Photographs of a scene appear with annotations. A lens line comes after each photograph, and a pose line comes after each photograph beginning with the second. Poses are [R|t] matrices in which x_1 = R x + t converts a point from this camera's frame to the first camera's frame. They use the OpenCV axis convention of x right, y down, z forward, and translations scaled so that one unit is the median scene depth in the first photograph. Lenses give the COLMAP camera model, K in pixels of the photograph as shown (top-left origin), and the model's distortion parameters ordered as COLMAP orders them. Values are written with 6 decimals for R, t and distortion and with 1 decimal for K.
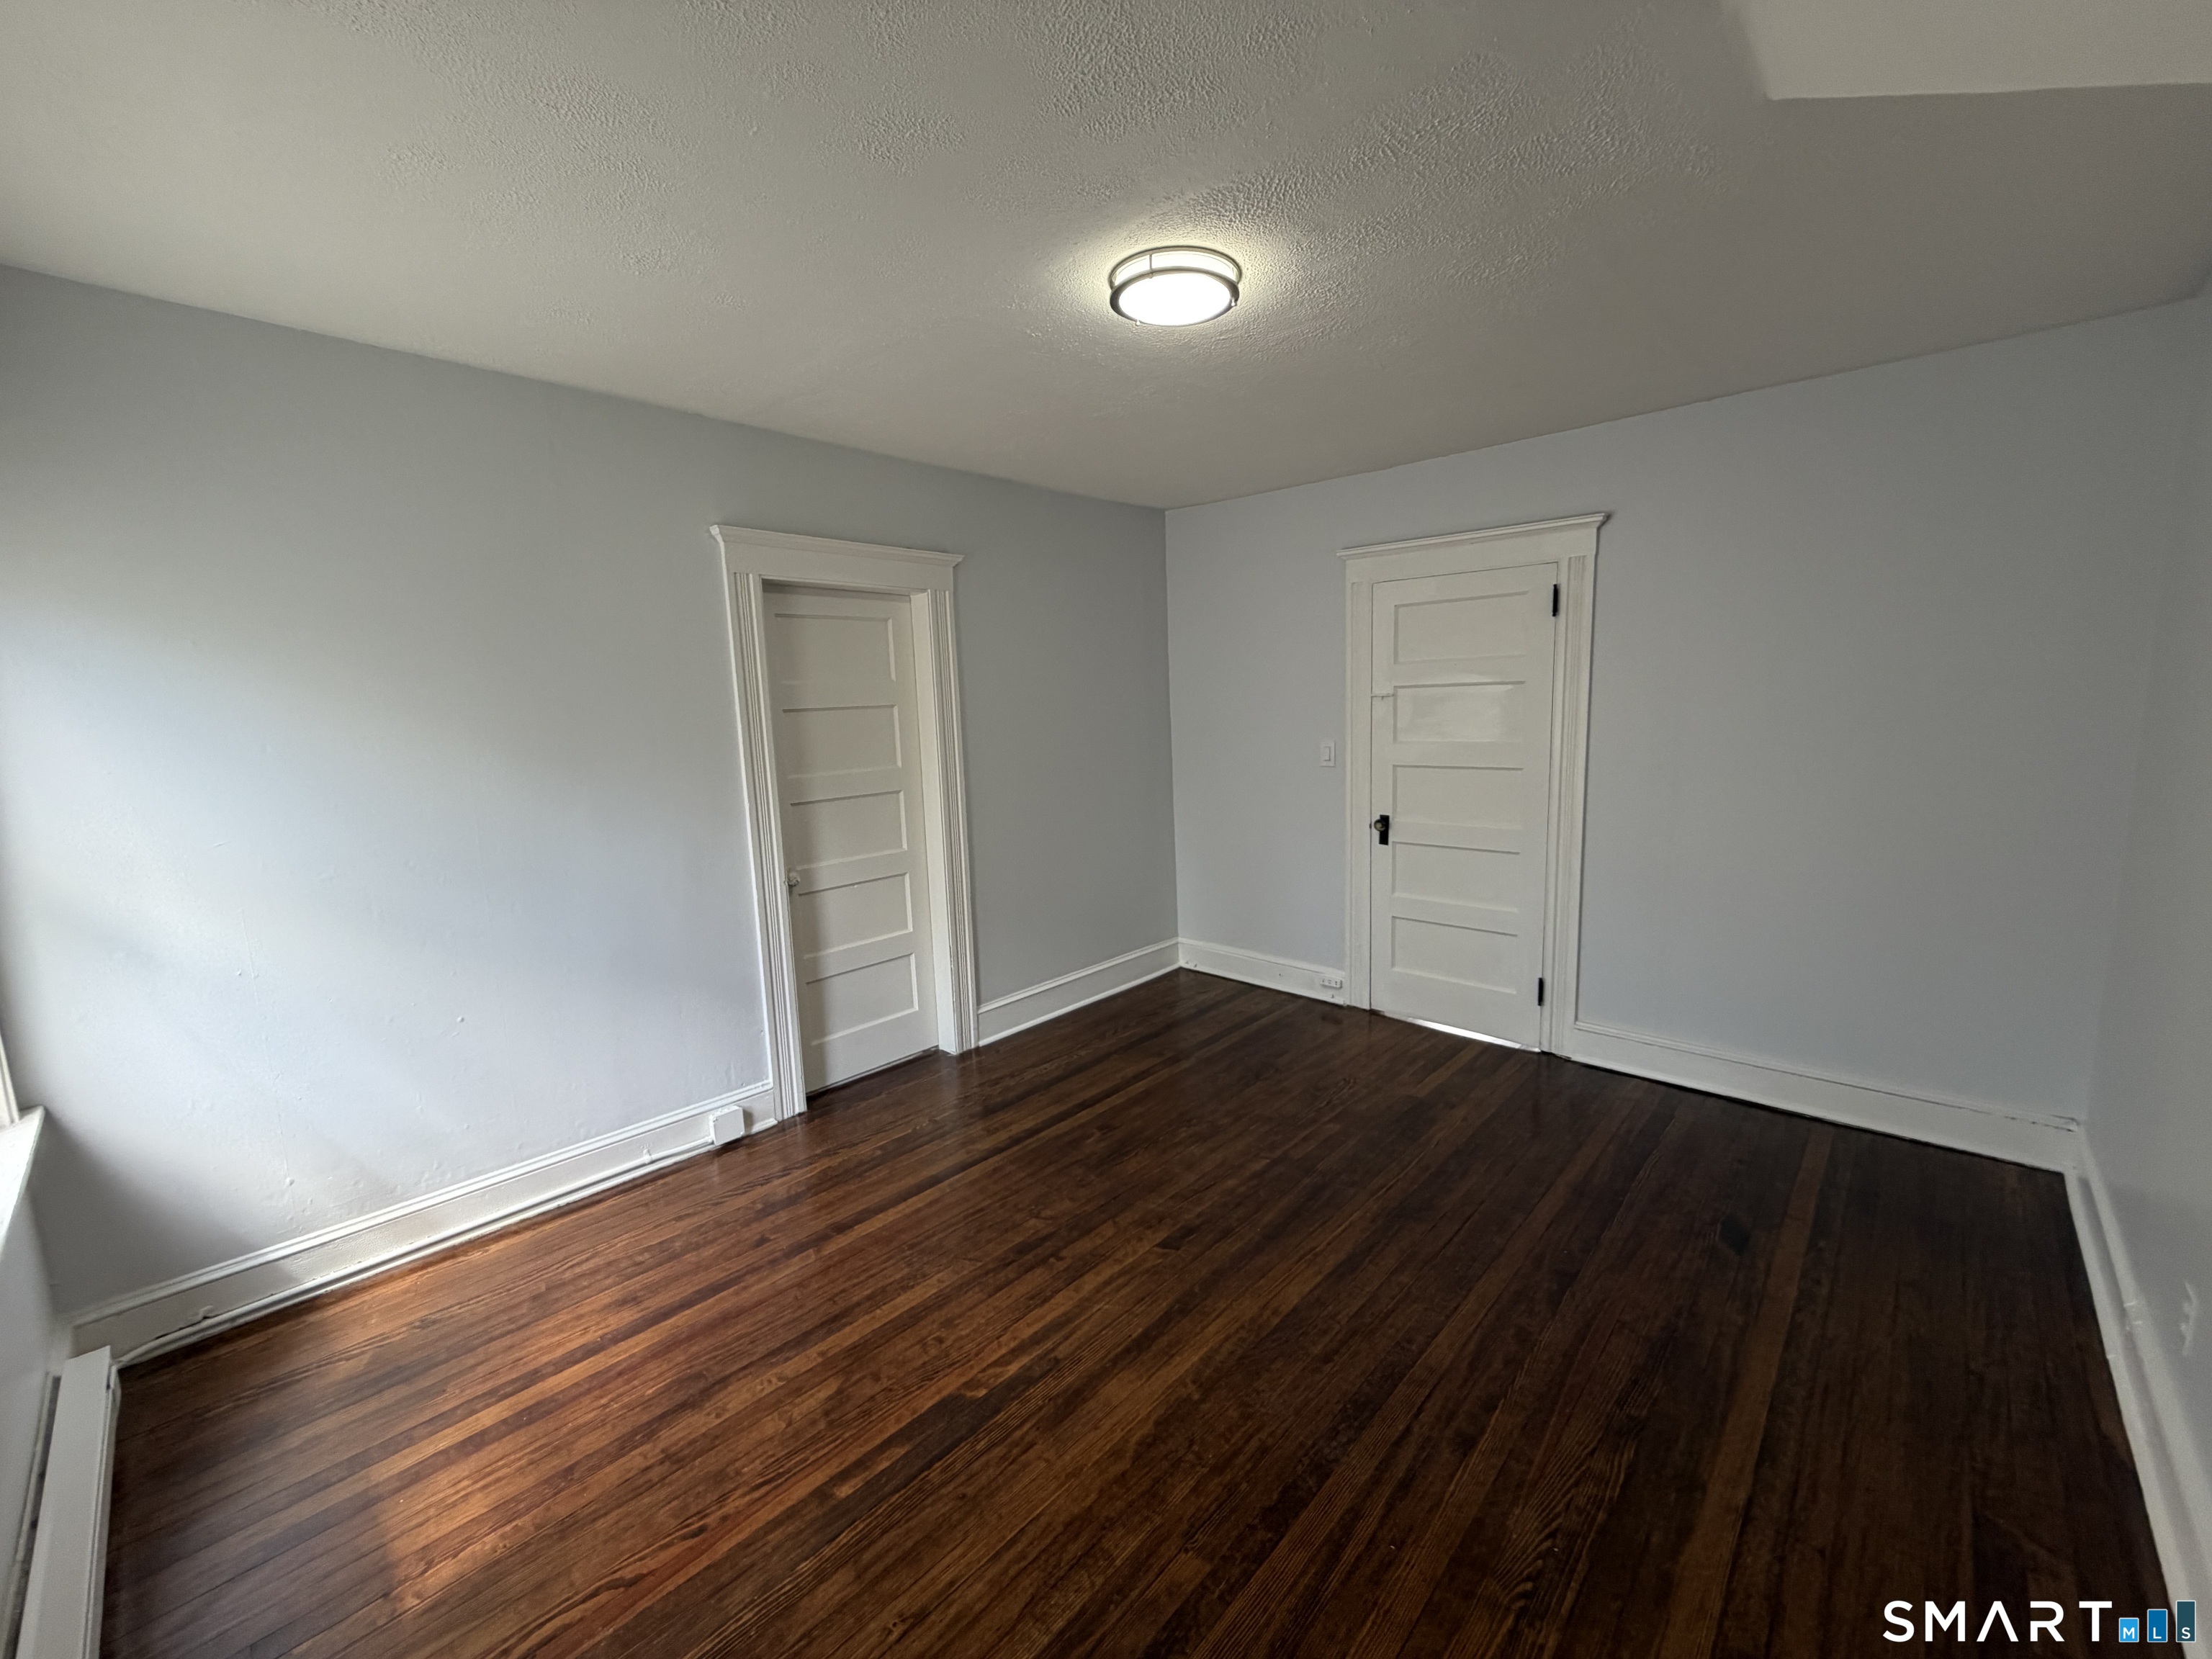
lens RADIAL K [[882.1, 0, 1103.0], [0, 882.1, 823.9], [0, 0, 1]] dist [0.000463, -0.000084]
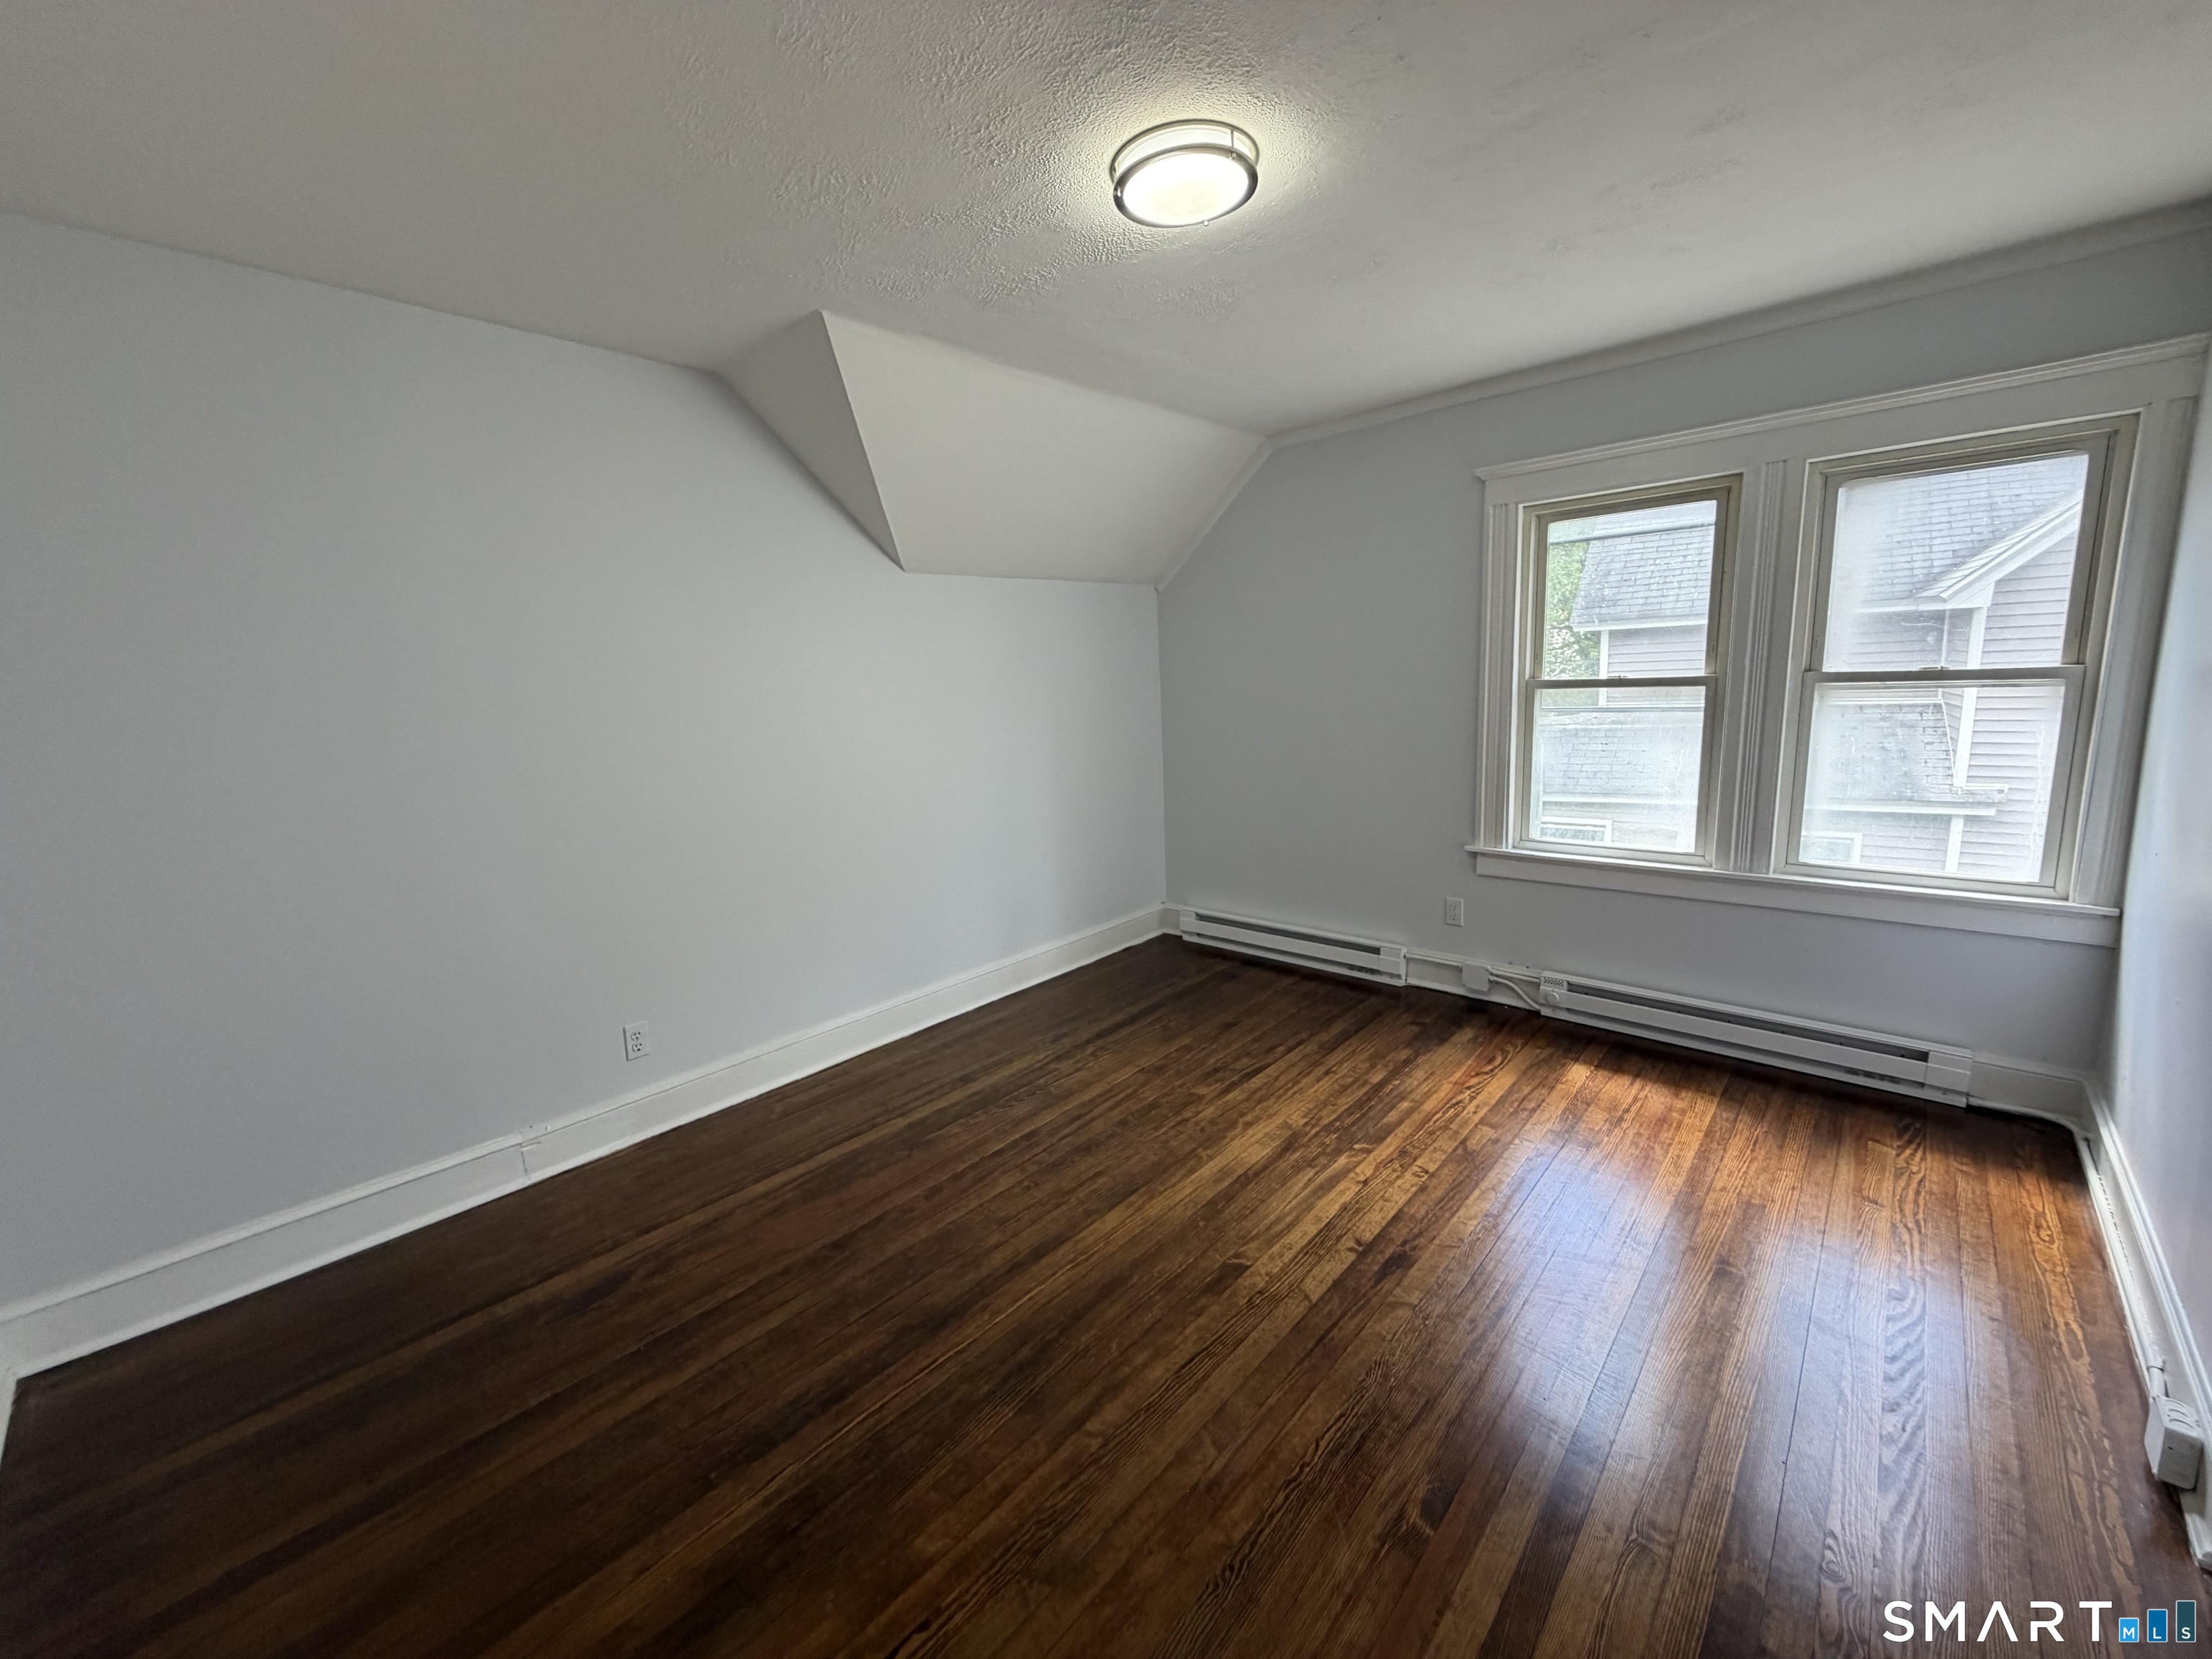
lens RADIAL K [[882.1, 0, 1103.0], [0, 882.1, 823.9], [0, 0, 1]] dist [0.000463, -0.000084]
pose [[-0.997286, 0.073545, -0.003558, 0.205113], [0.069015, 0.950510, 0.302931, -0.251331], [0.025661, 0.301863, -0.953006, 1.976256]]
